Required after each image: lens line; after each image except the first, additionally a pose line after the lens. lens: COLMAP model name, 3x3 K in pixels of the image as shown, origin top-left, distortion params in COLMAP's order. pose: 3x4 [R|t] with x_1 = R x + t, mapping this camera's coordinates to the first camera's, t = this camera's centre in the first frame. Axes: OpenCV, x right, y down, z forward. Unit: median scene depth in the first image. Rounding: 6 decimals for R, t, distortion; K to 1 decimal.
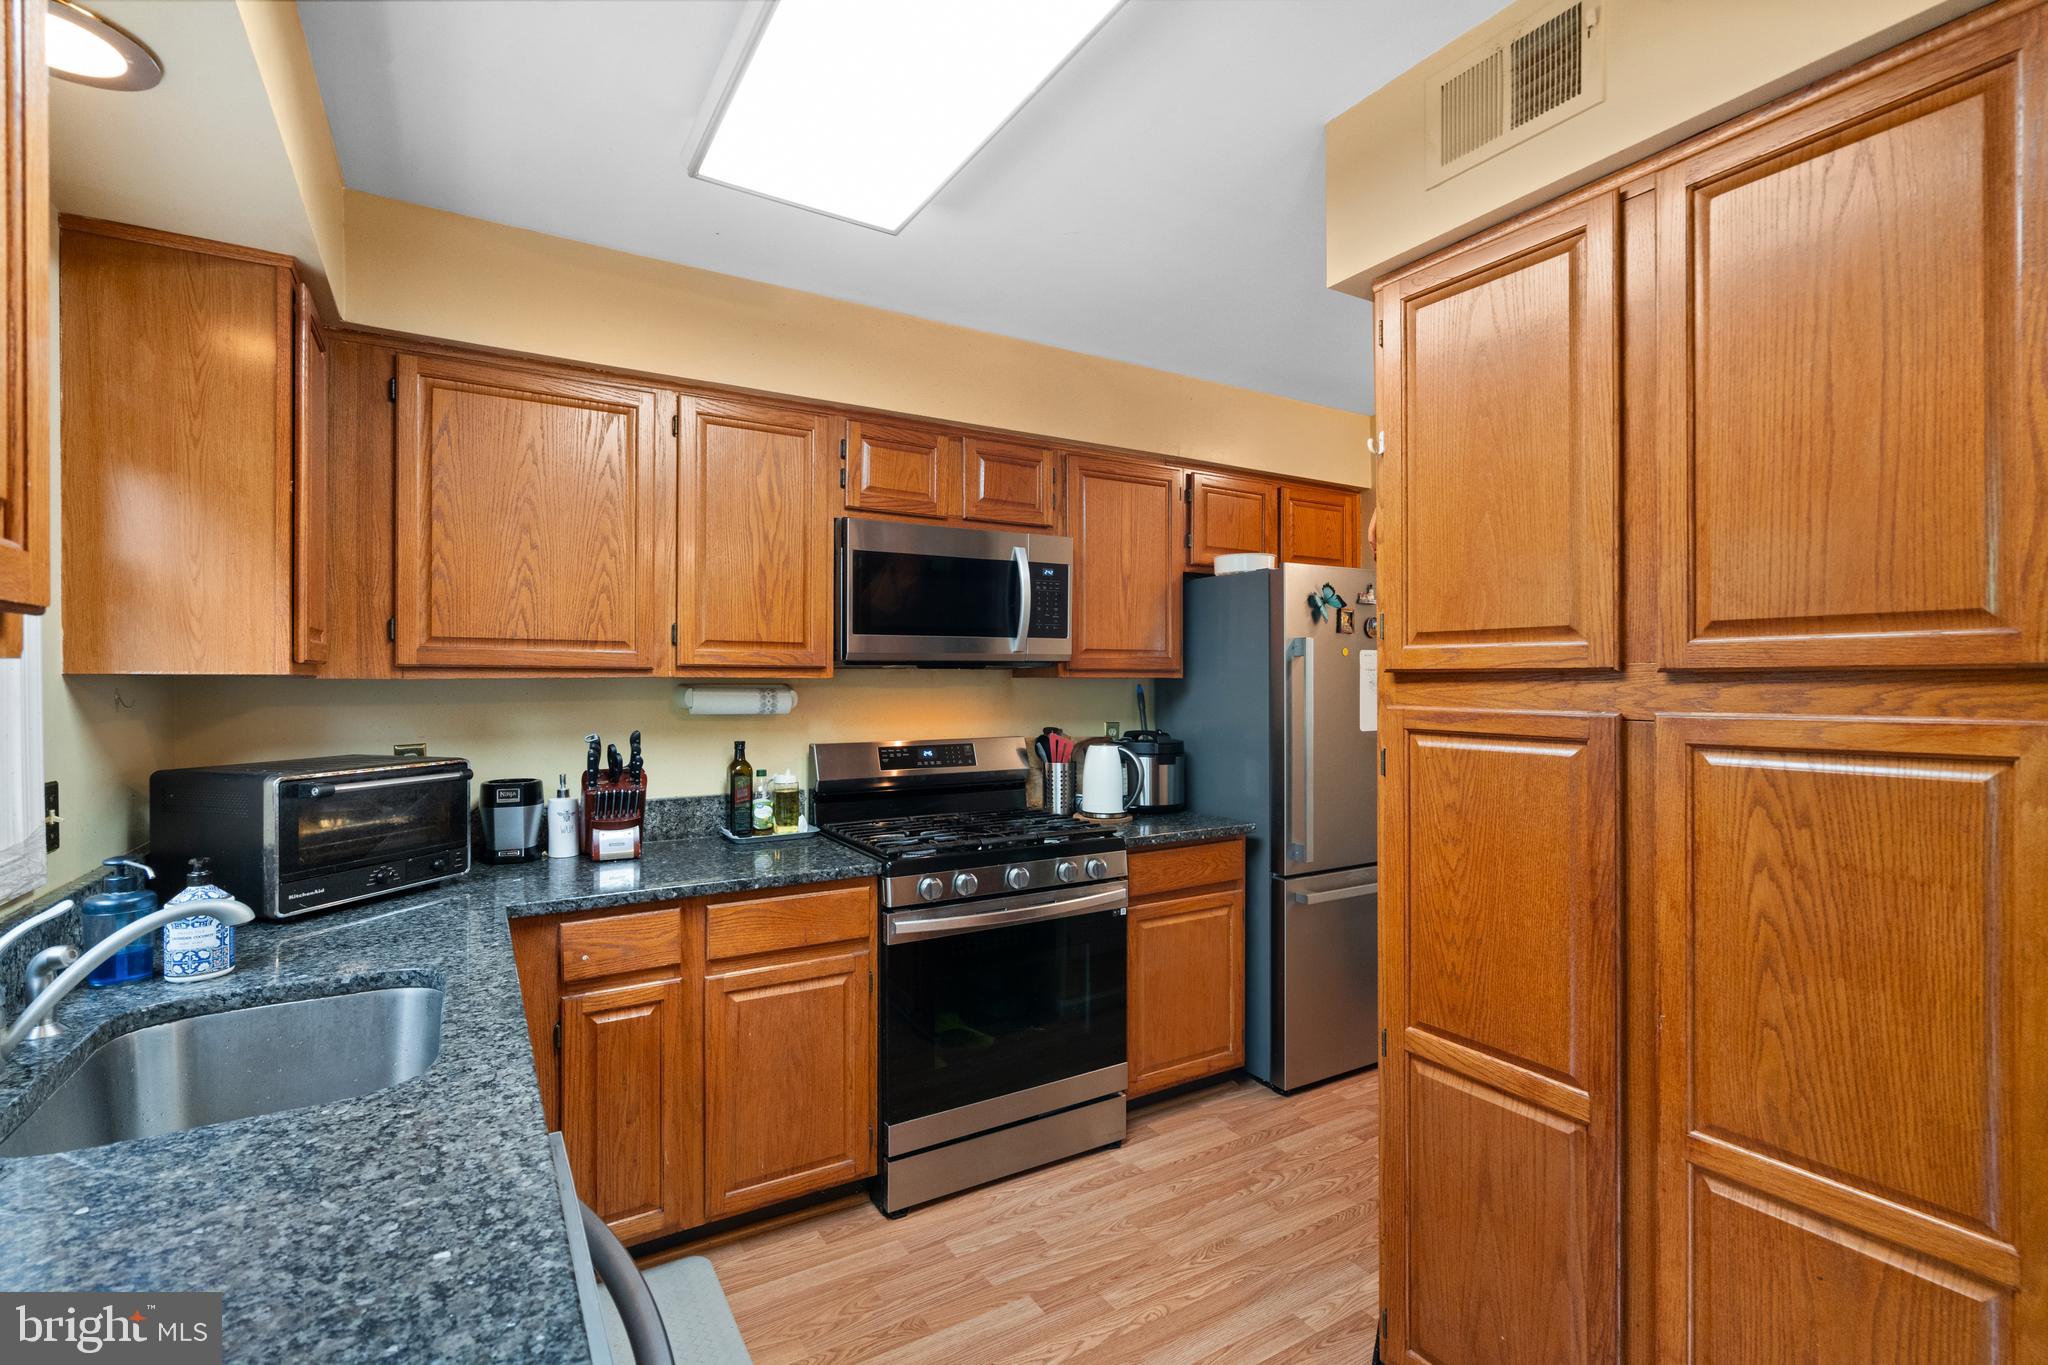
lens RADIAL K [[934.0, 0, 1025.9], [0, 934.0, 684.1], [0, 0, 1]] dist [-0.005911, 0.002780]
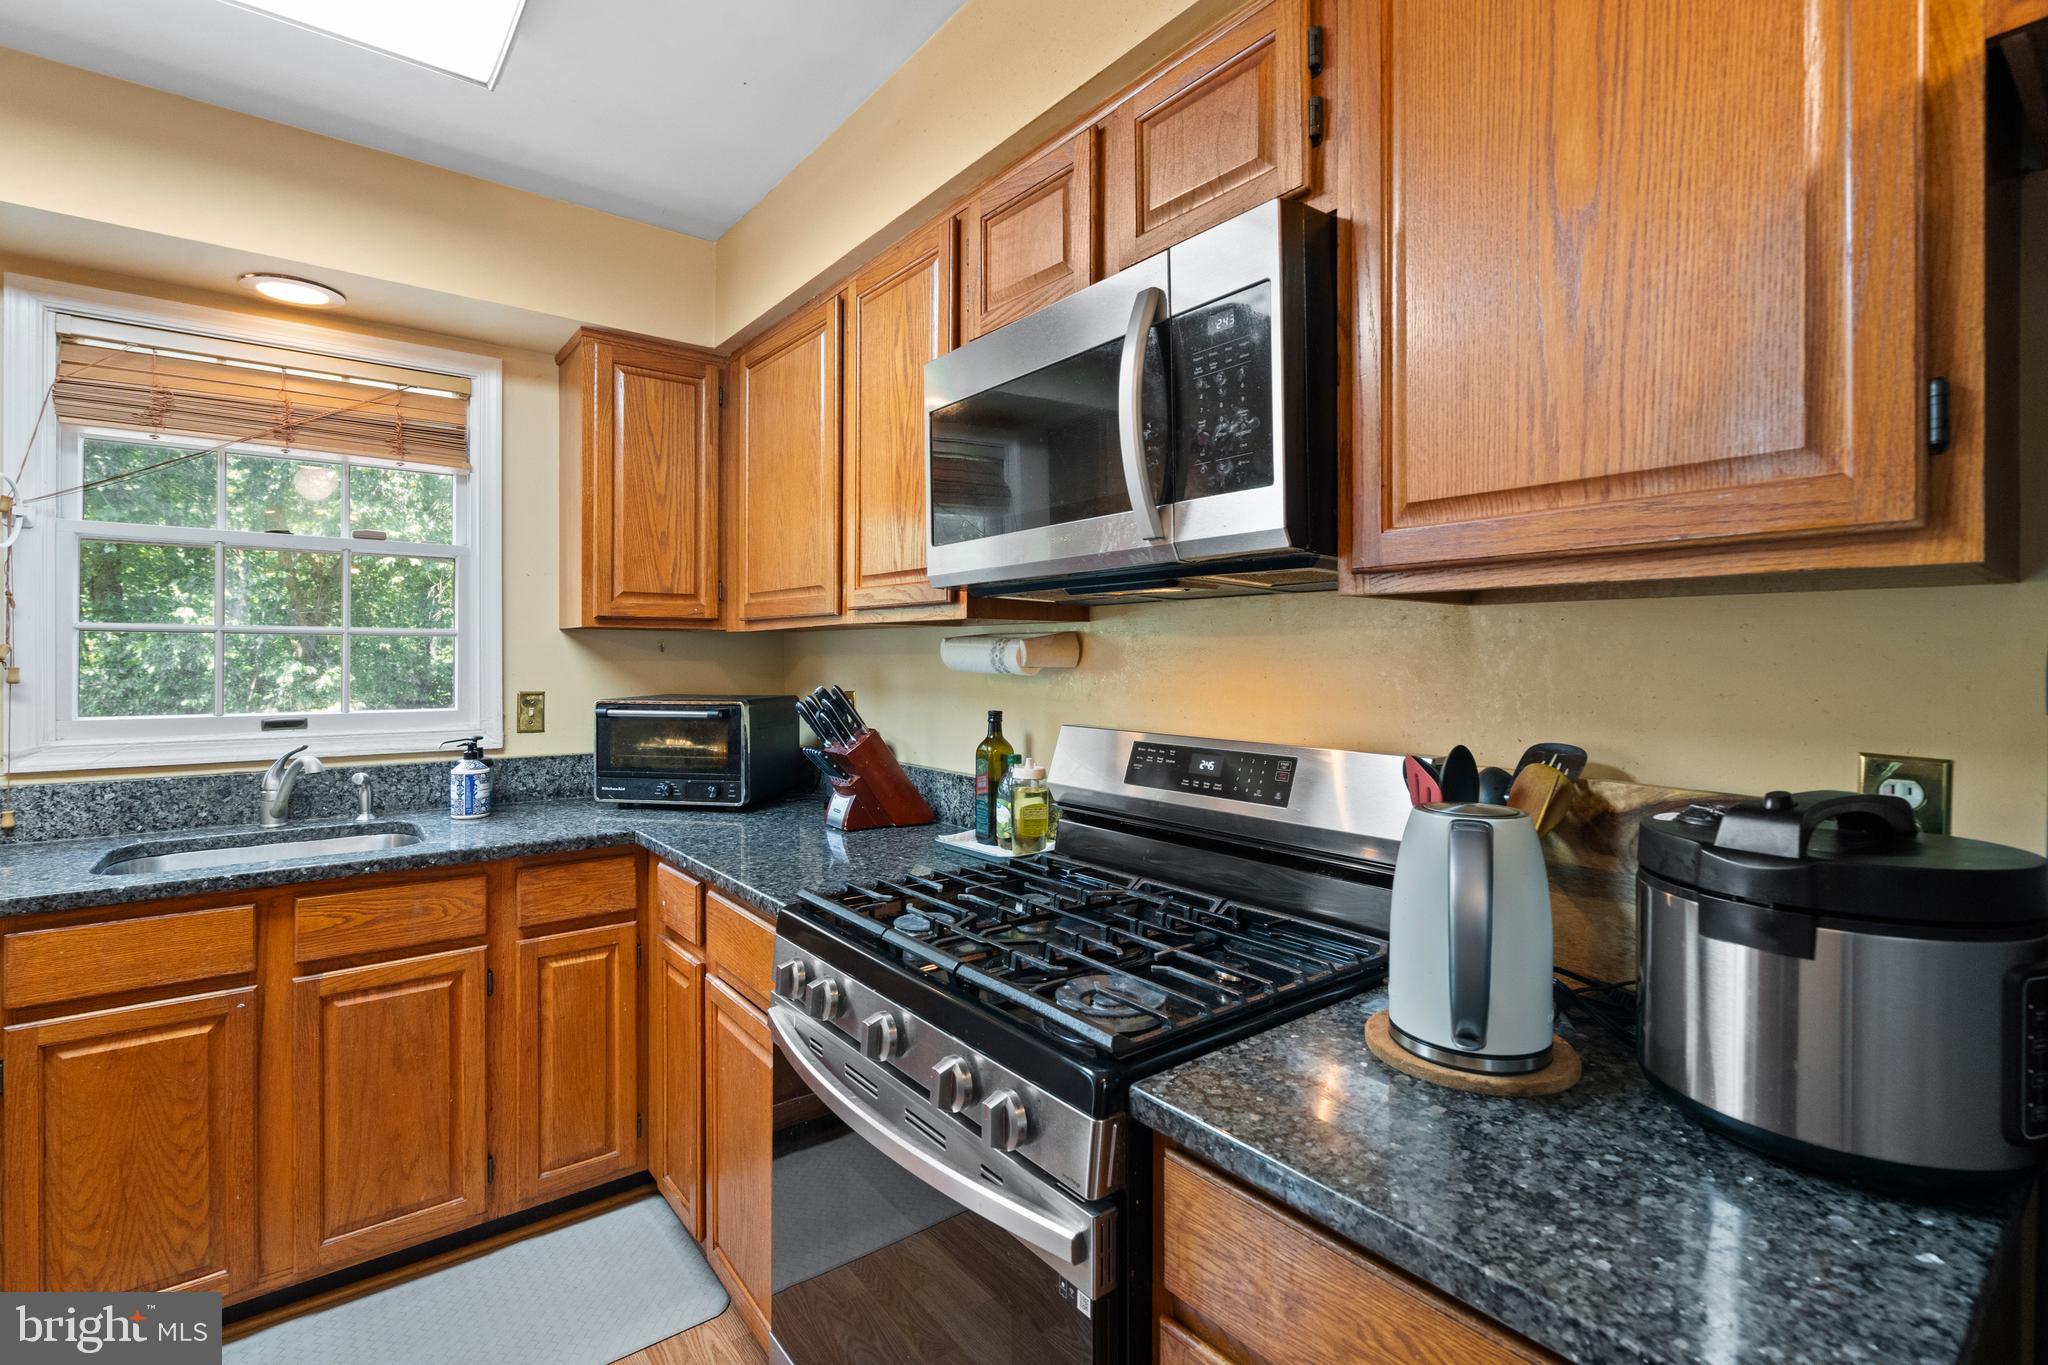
lens RADIAL K [[934.0, 0, 1028.9], [0, 934.0, 663.1], [0, 0, 1]] dist [-0.005911, 0.002780]
pose [[0.116959, 0.011066, -0.993075, 0.418999], [-0.005029, 0.999932, 0.010551, 0.016360], [0.993124, 0.003760, 0.117007, 0.932974]]
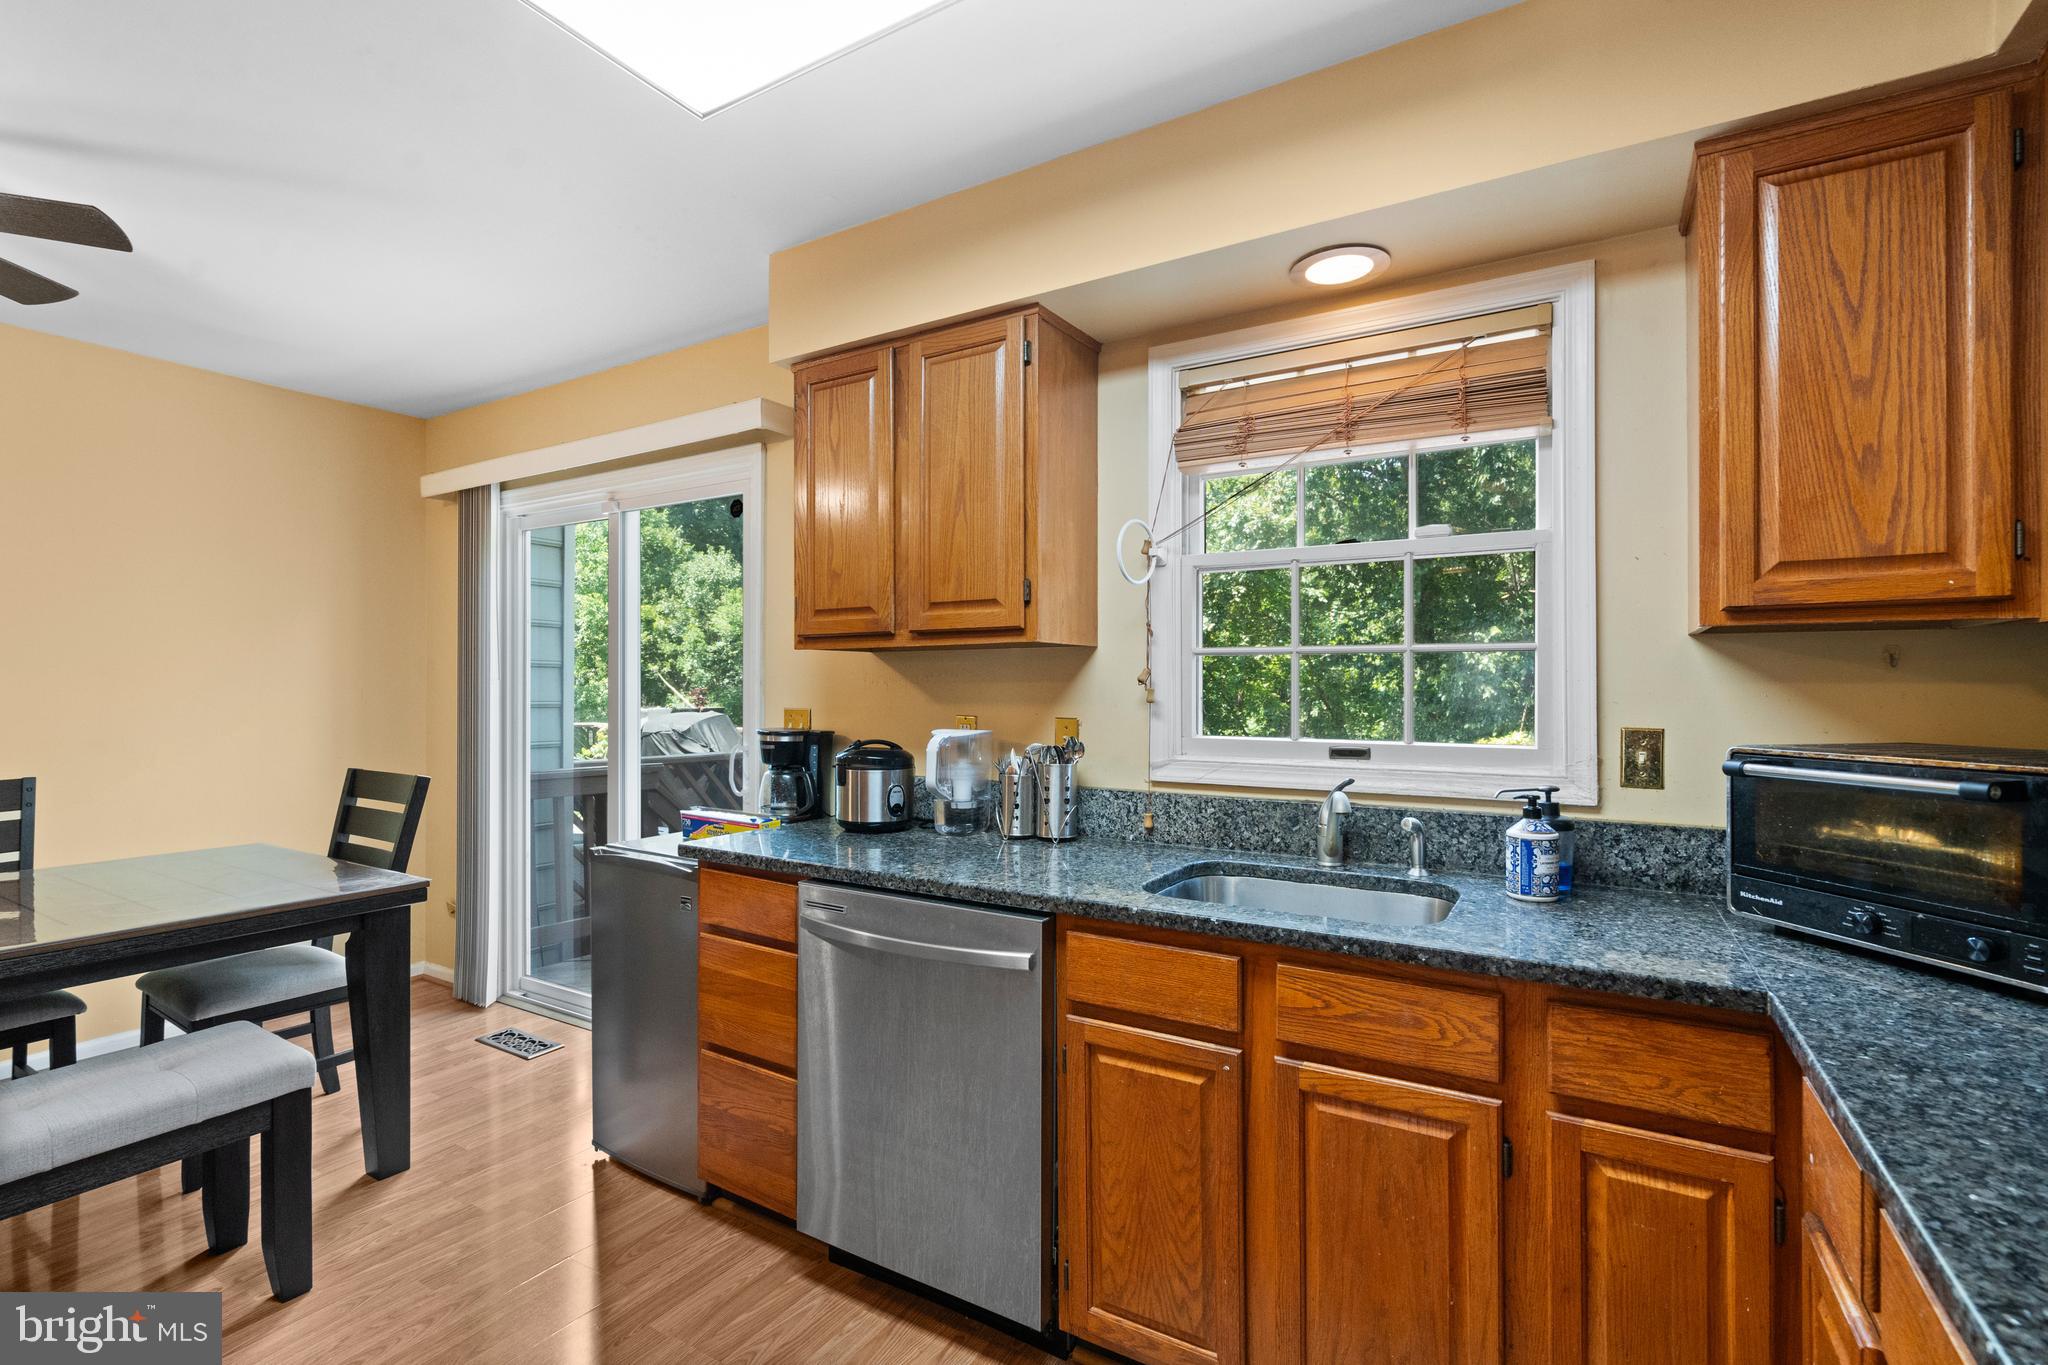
lens RADIAL K [[934.0, 0, 1009.8], [0, 934.0, 682.3], [0, 0, 1]] dist [-0.005911, 0.002780]
pose [[-0.891057, 0.001647, -0.453889, 0.112915], [0.002263, 0.999997, -0.000813, 0.025503], [0.453886, -0.001752, -0.891058, 0.919432]]
